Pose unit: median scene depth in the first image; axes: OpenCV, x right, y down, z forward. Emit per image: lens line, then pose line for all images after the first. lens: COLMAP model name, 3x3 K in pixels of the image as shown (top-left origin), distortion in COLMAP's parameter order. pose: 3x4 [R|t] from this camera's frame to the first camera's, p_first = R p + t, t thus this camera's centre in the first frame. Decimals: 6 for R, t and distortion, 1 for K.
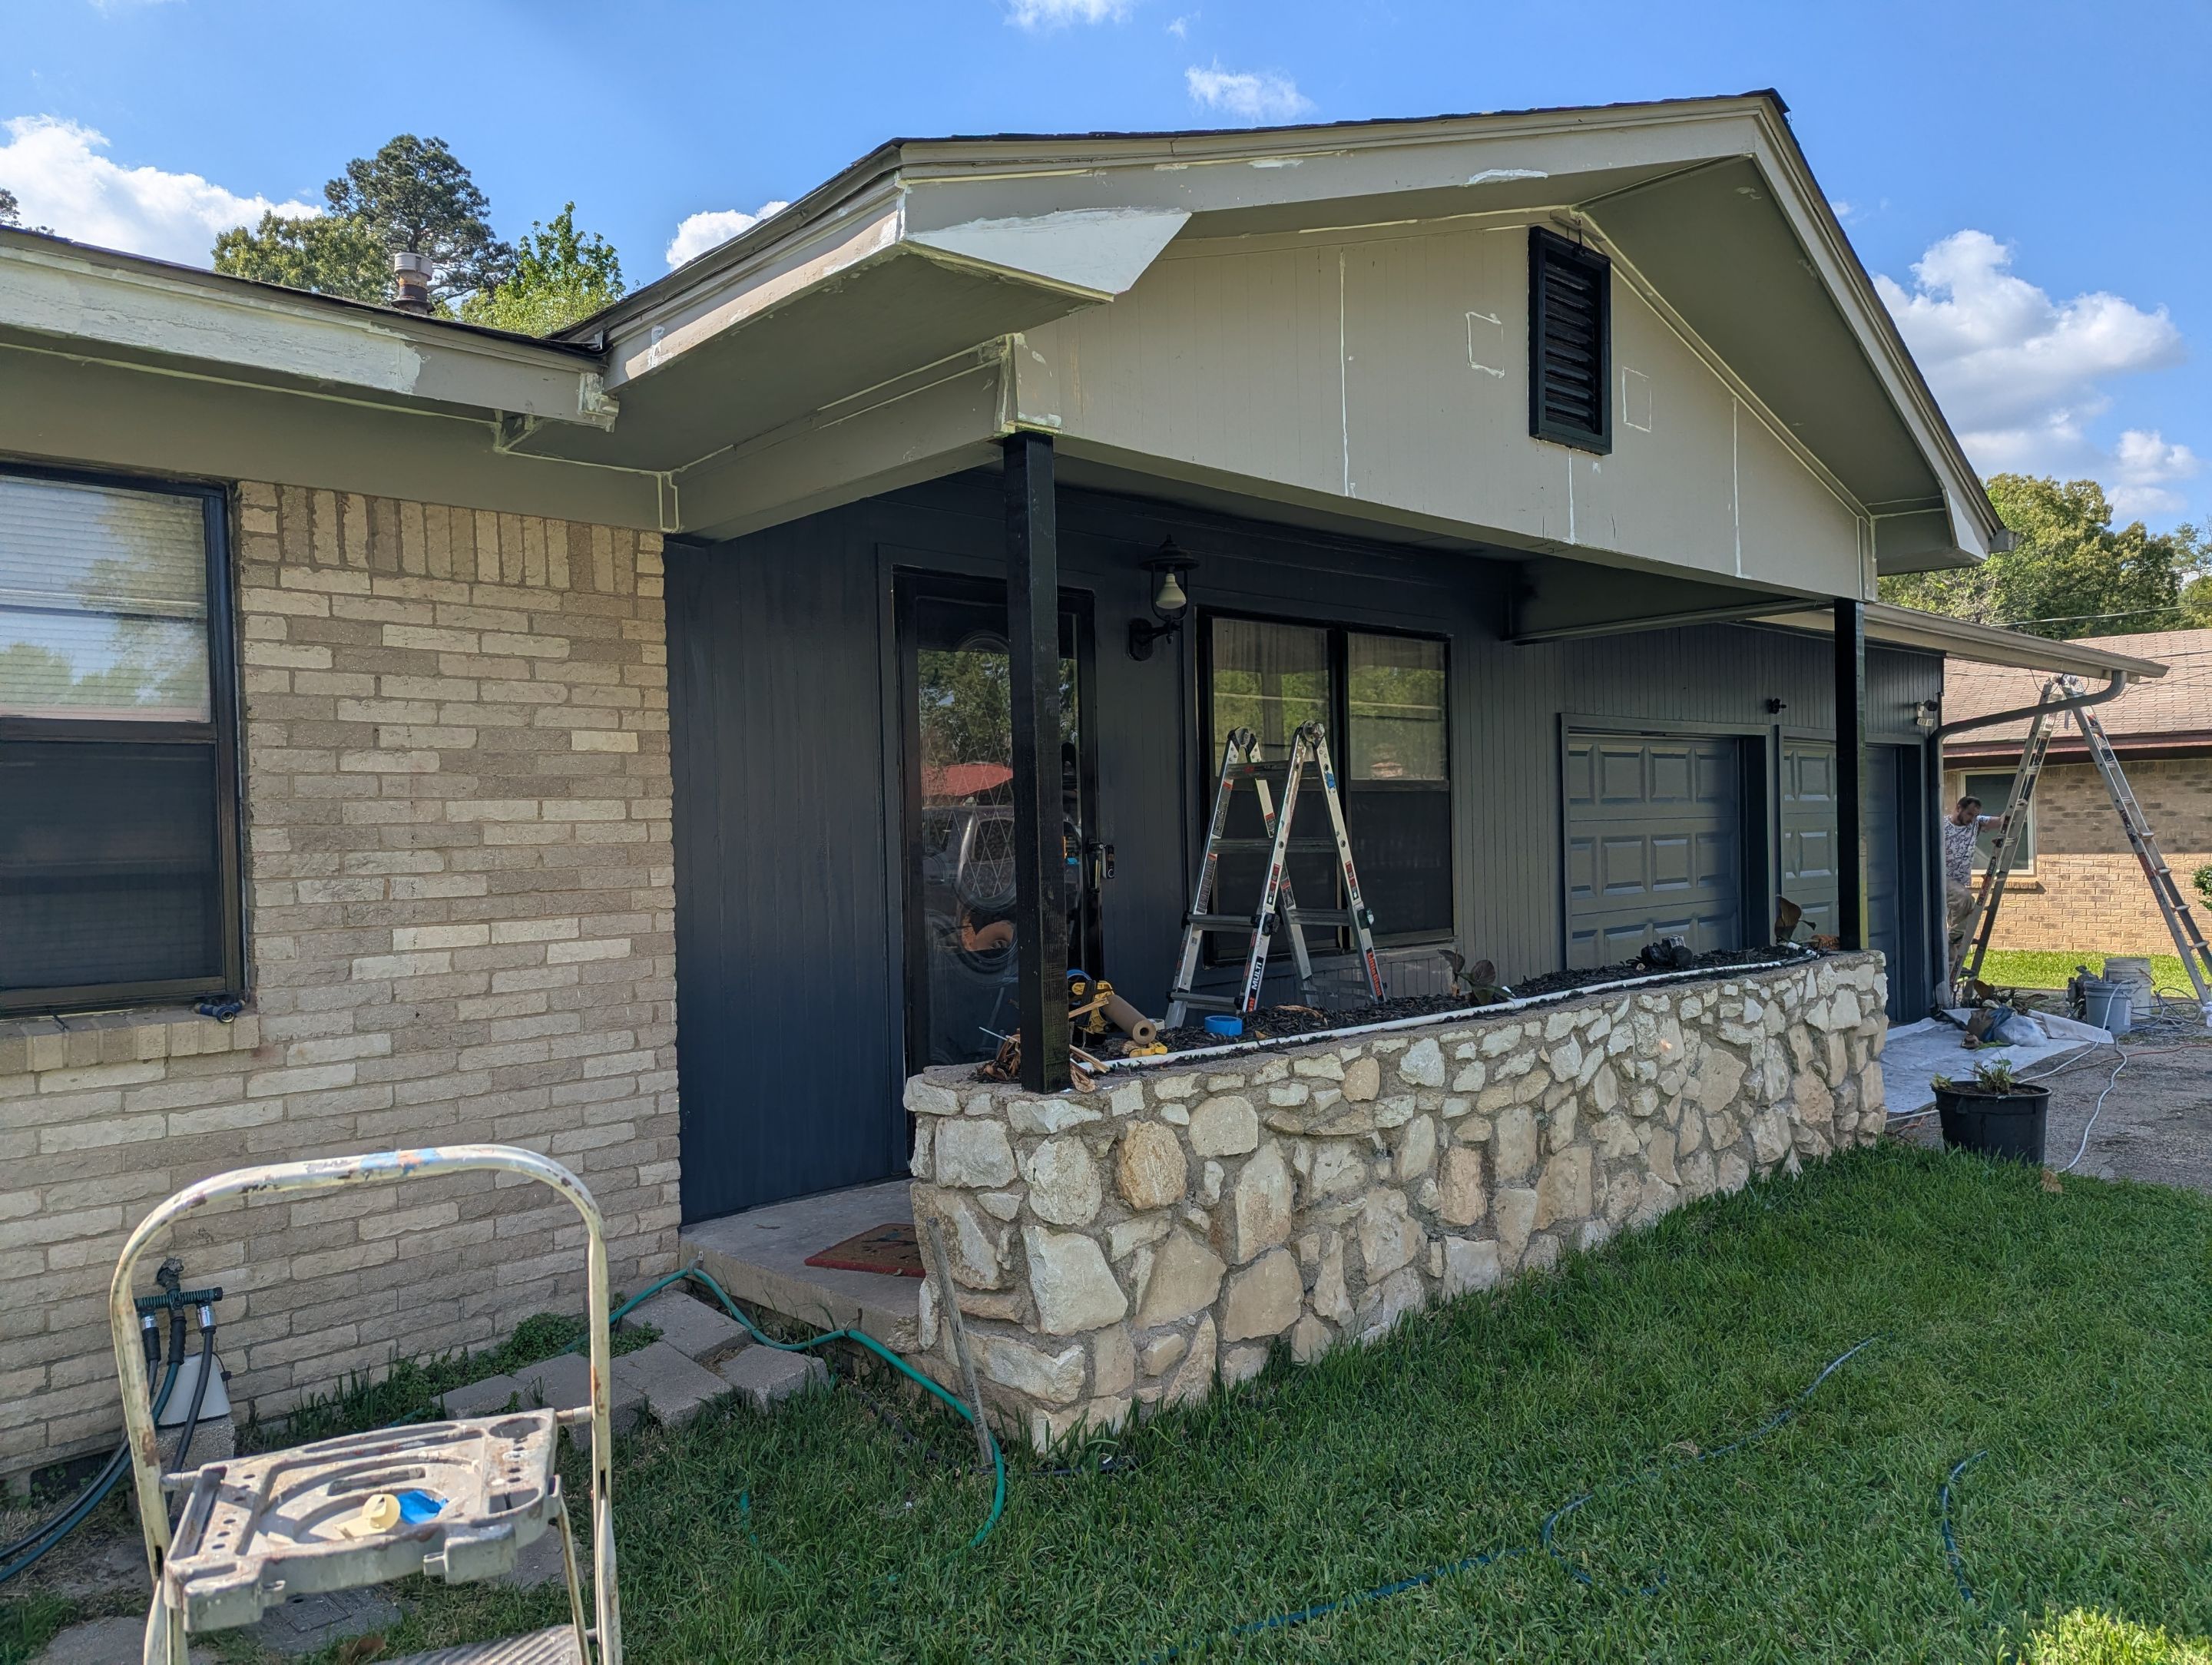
lens RADIAL K [[1435.2, 0, 1106.0], [0, 1435.2, 832.5], [0, 0, 1]] dist [-0.000419, -0.000588]
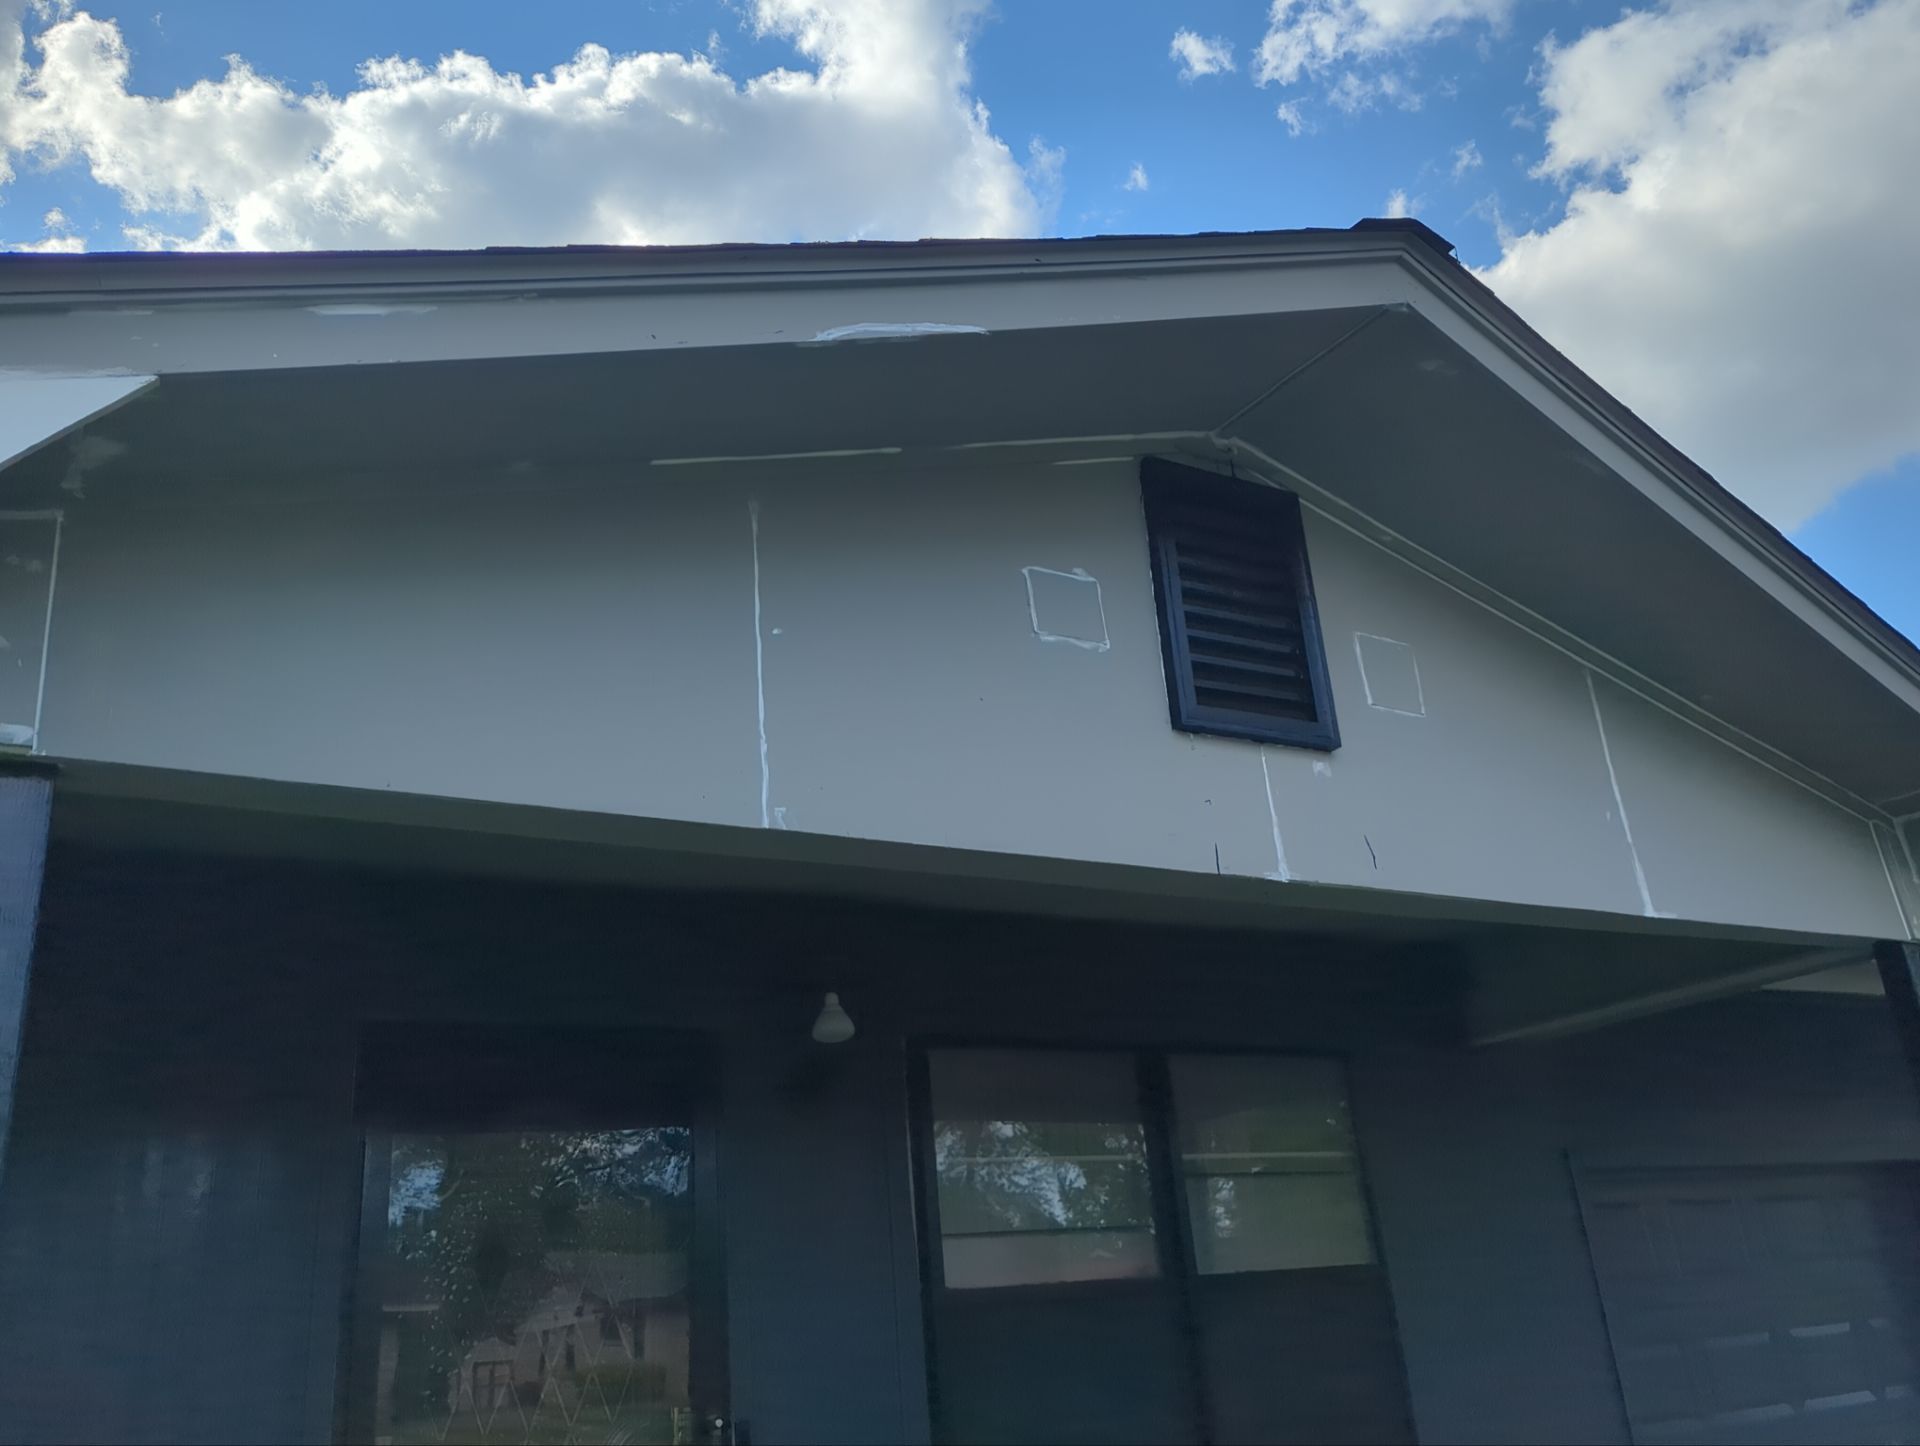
lens RADIAL K [[1511.9, 0, 960.0], [0, 1511.9, 723.0], [0, 0, 1]] dist [0.004124, 0.000570]
pose [[0.979658, -0.117120, -0.162953, 0.313724], [0.048040, 0.925283, -0.376222, -0.020990], [0.194840, 0.360741, 0.912087, 0.341262]]
